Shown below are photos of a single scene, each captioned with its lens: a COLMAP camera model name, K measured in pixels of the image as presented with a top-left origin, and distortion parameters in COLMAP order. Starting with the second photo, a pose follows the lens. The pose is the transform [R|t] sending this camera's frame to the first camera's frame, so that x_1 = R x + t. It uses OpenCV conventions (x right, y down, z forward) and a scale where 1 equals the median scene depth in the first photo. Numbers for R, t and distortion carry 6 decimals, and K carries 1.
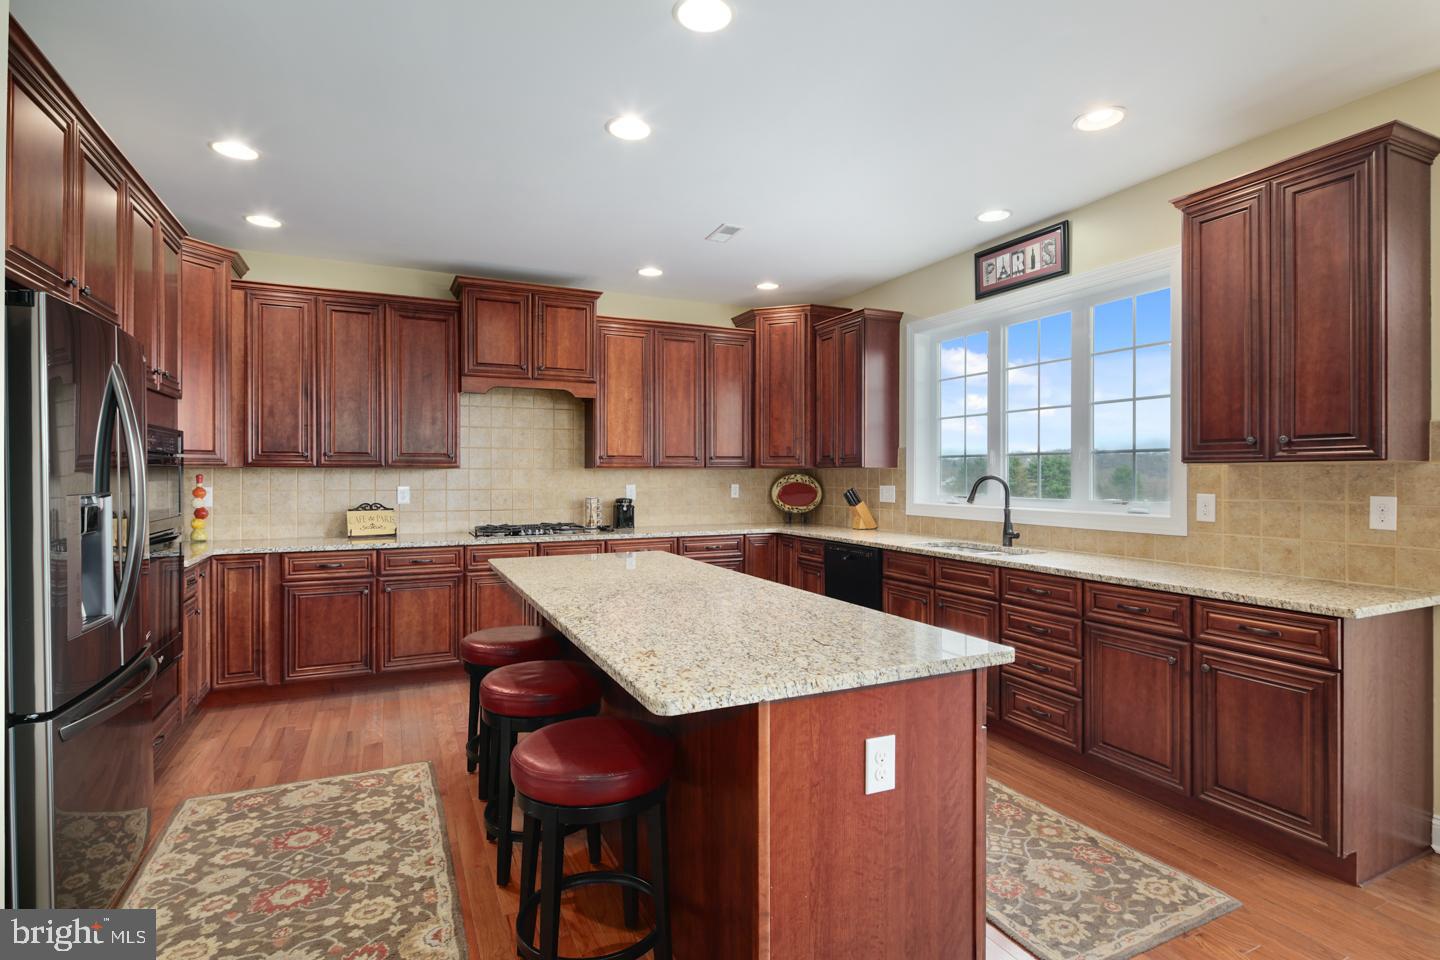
lens RADIAL K [[709.8, 0, 710.2], [0, 709.8, 475.0], [0, 0, 1]] dist [0.001907, -0.000569]
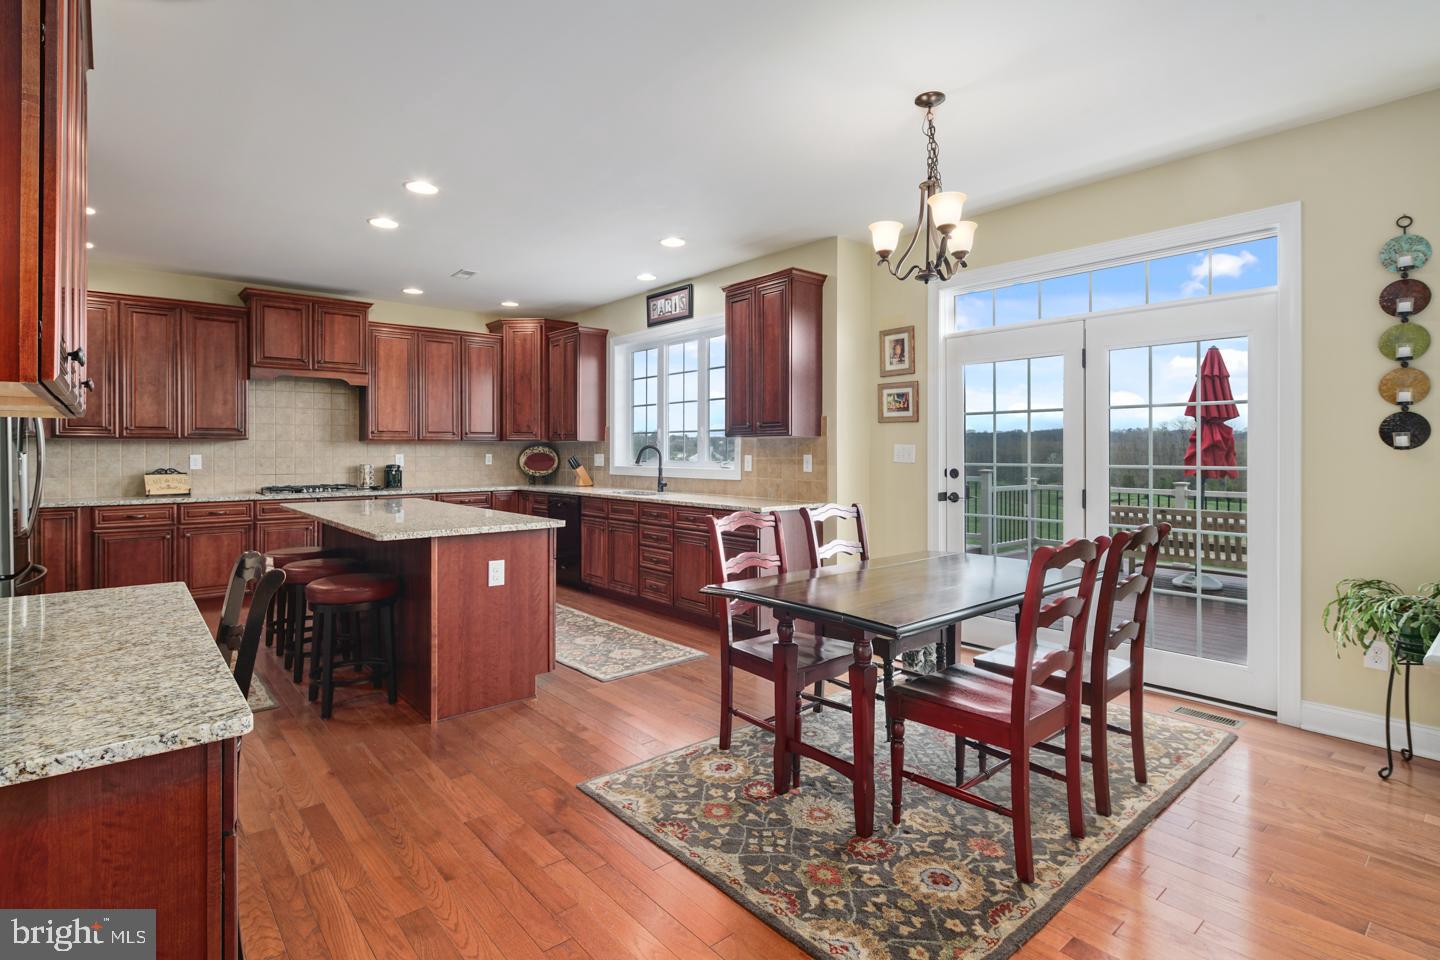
lens RADIAL K [[709.8, 0, 710.5], [0, 709.8, 451.1], [0, 0, 1]] dist [0.001907, -0.000569]
pose [[0.963407, -0.001126, 0.268039, 0.103800], [0.001447, 0.999998, -0.001002, 0.012976], [-0.268038, 0.001353, 0.963407, -0.457449]]
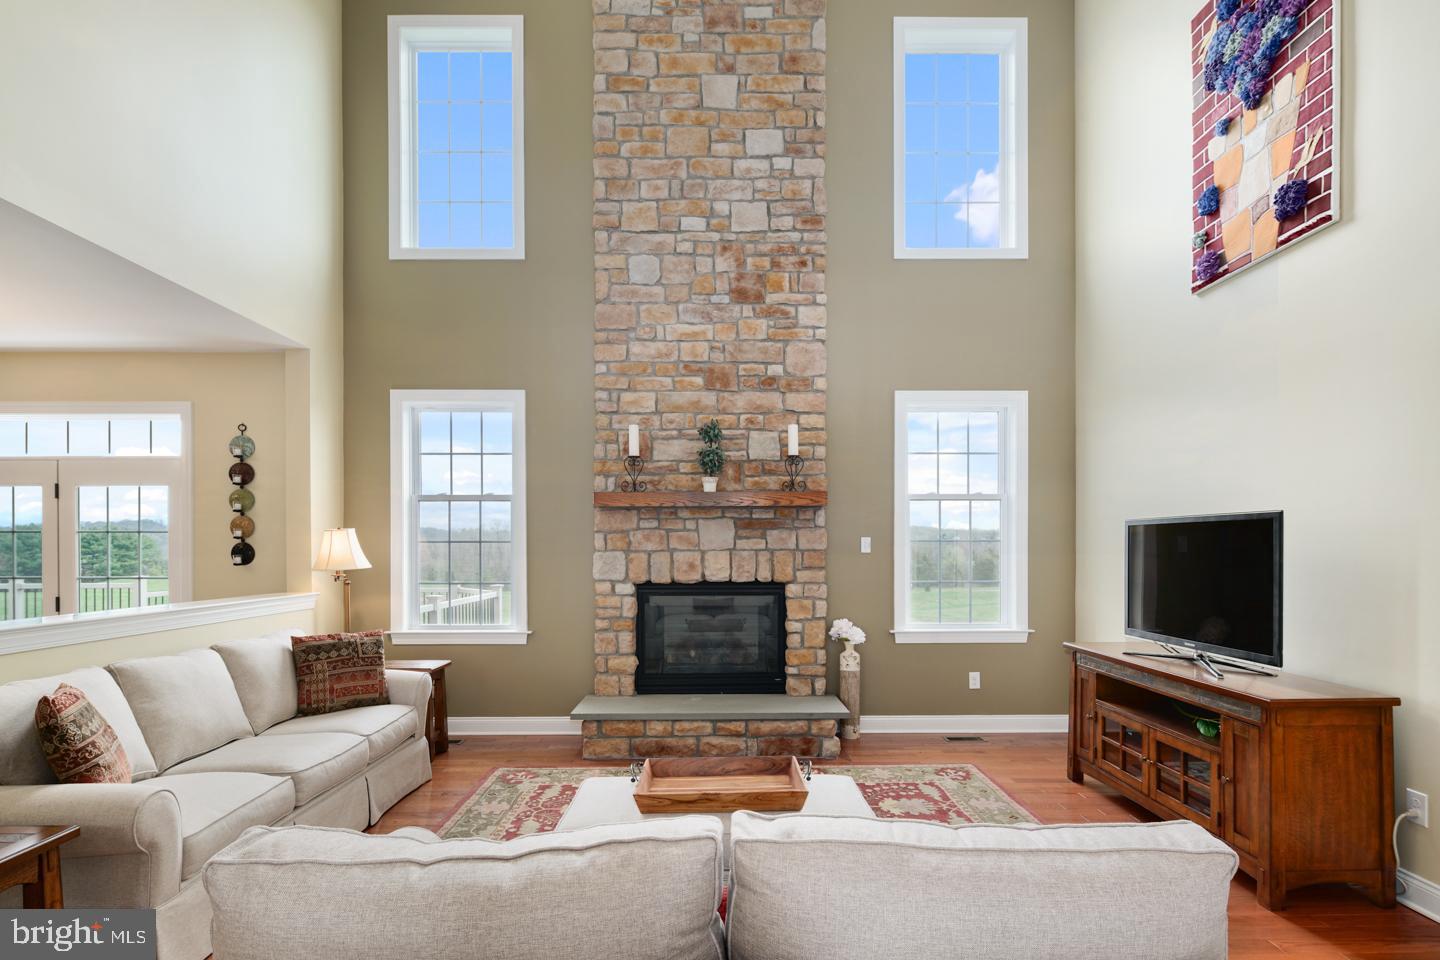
lens RADIAL K [[709.8, 0, 728.7], [0, 709.8, 549.1], [0, 0, 1]] dist [0.001907, -0.000569]
pose [[0.400775, -0.003394, 0.916170, 0.200659], [0.001904, 0.999994, 0.002871, -0.014805], [-0.916175, 0.000594, 0.400779, -1.130562]]
